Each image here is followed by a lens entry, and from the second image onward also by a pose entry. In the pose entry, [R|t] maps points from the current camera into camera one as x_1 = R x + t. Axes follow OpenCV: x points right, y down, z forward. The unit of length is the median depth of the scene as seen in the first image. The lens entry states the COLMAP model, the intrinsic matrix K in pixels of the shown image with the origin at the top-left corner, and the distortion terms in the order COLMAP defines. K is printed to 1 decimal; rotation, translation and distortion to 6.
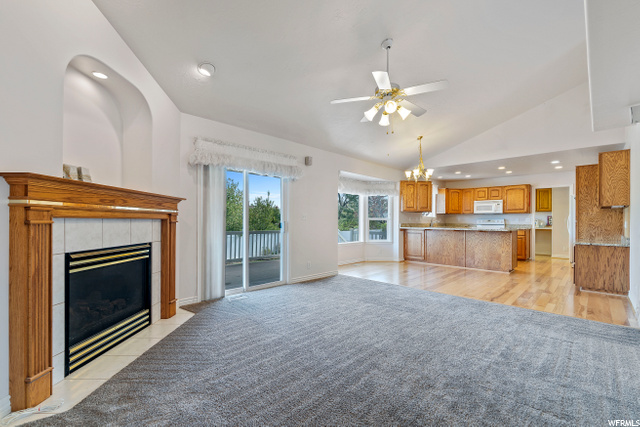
lens RADIAL K [[280.1, 0, 320.4], [0, 280.1, 221.2], [0, 0, 1]] dist [-0.000025, -0.000052]
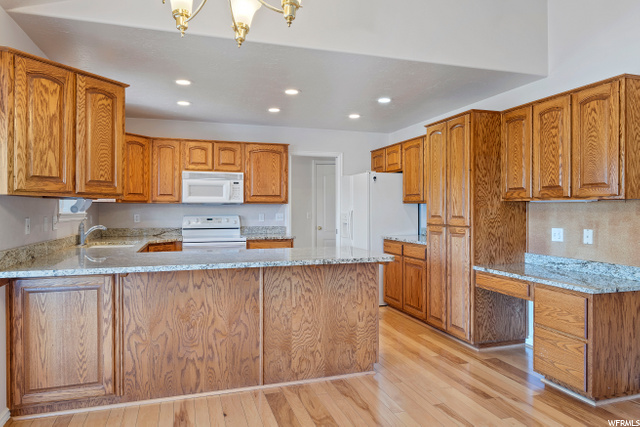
lens RADIAL K [[422.5, 0, 320.0], [0, 422.5, 213.5], [0, 0, 1]] dist [-0.000399, -0.000134]
pose [[0.460632, -0.018919, 0.887389, 0.110432], [0.003878, 0.999806, 0.019302, -0.024152], [-0.887583, -0.005450, 0.460616, 0.581028]]
